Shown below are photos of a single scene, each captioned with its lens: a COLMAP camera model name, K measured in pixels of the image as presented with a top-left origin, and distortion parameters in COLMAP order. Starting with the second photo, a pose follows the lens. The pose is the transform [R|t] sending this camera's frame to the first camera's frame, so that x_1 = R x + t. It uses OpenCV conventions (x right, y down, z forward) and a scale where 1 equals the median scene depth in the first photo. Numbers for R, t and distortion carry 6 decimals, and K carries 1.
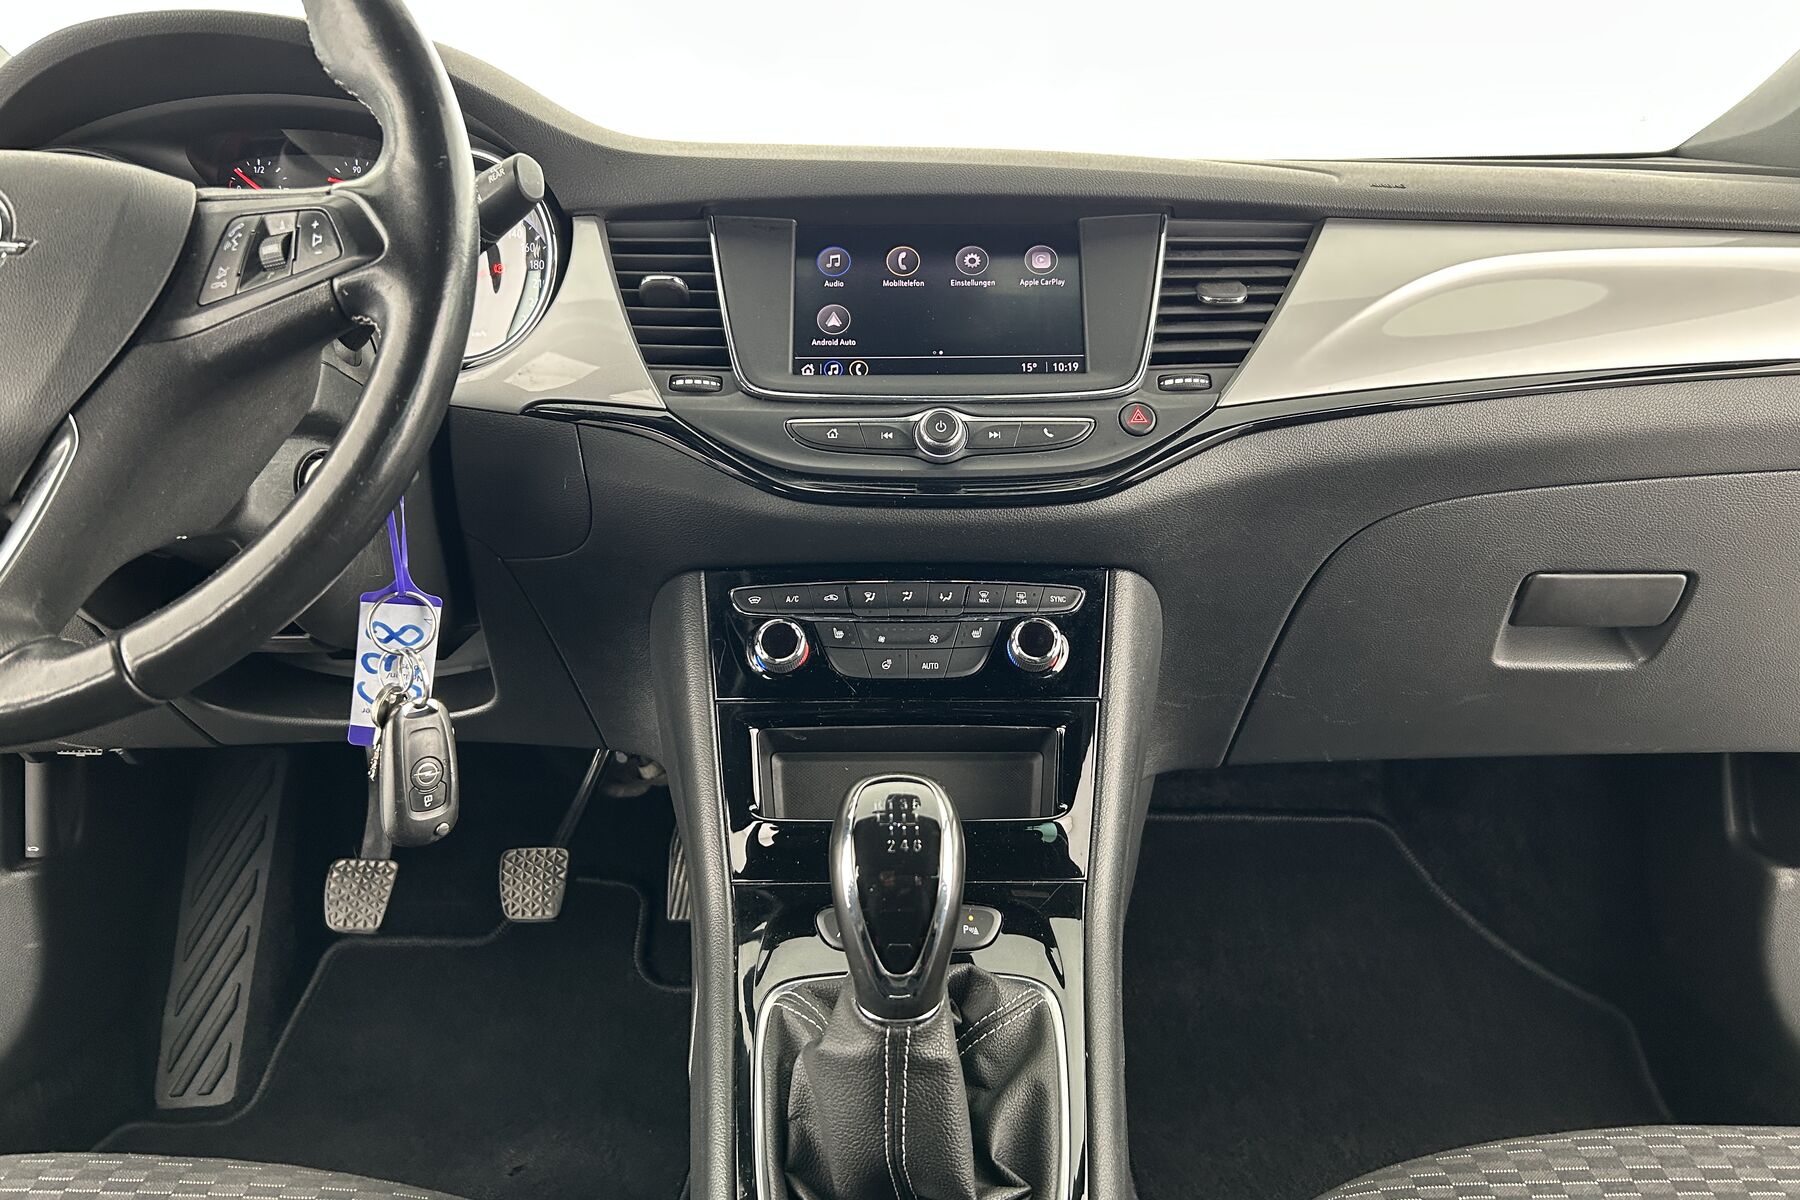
lens RADIAL K [[1317.5, 0, 899.0], [0, 1317.5, 598.9], [0, 0, 1]] dist [-0.002864, -0.000195]
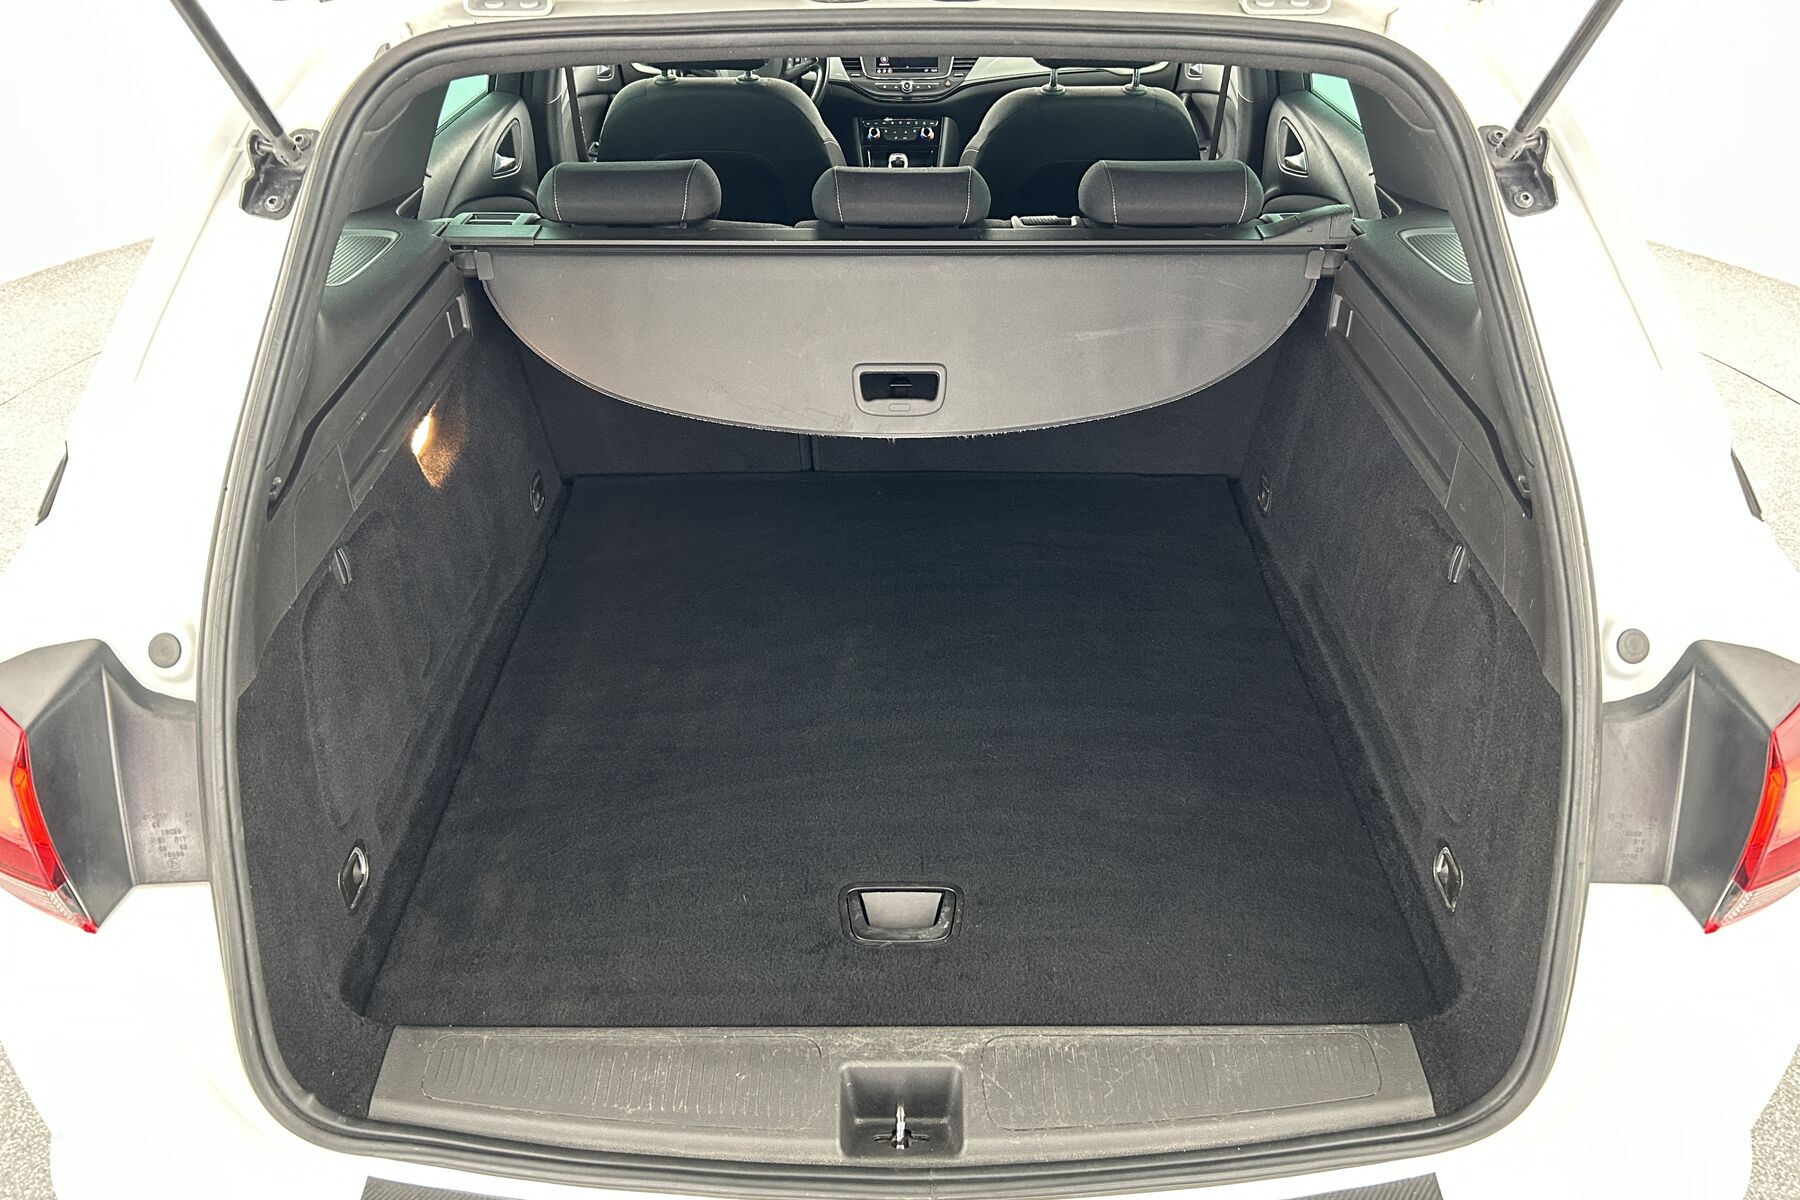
lens RADIAL K [[1317.5, 0, 899.3], [0, 1317.5, 600.8], [0, 0, 1]] dist [-0.002864, -0.000195]
pose [[0.999940, 0.000822, -0.010899, 0.055094], [0.002422, 0.955710, 0.294299, 0.245148], [0.010658, -0.294308, 0.955651, -3.998849]]
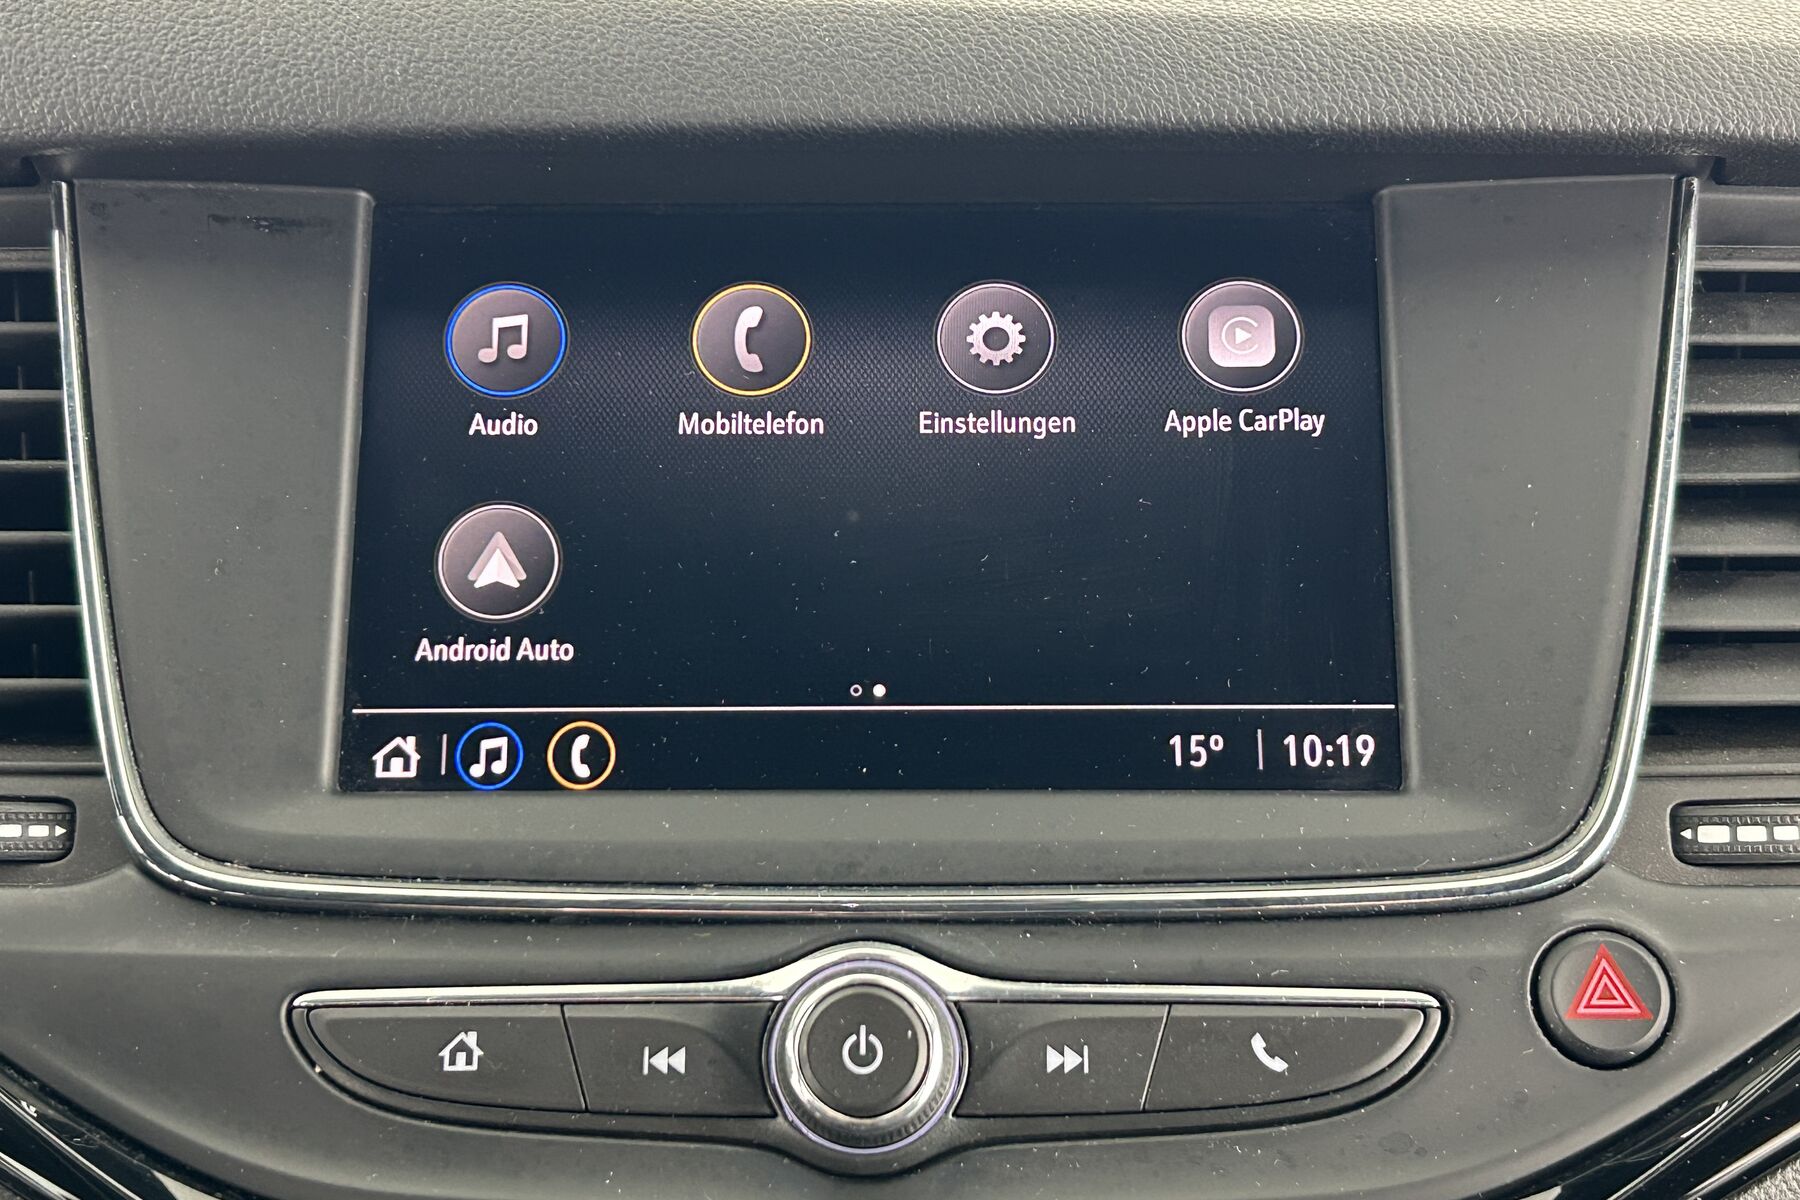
lens RADIAL K [[2684.3, 0, 902.0], [0, 2684.3, 600.8], [0, 0, 1]] dist [0.112305, 0.000000]
pose [[0.999968, 0.003410, -0.007265, 0.041016], [-0.003143, 0.999332, 0.036400, -0.227950], [0.007385, -0.036376, 0.999311, 0.435248]]
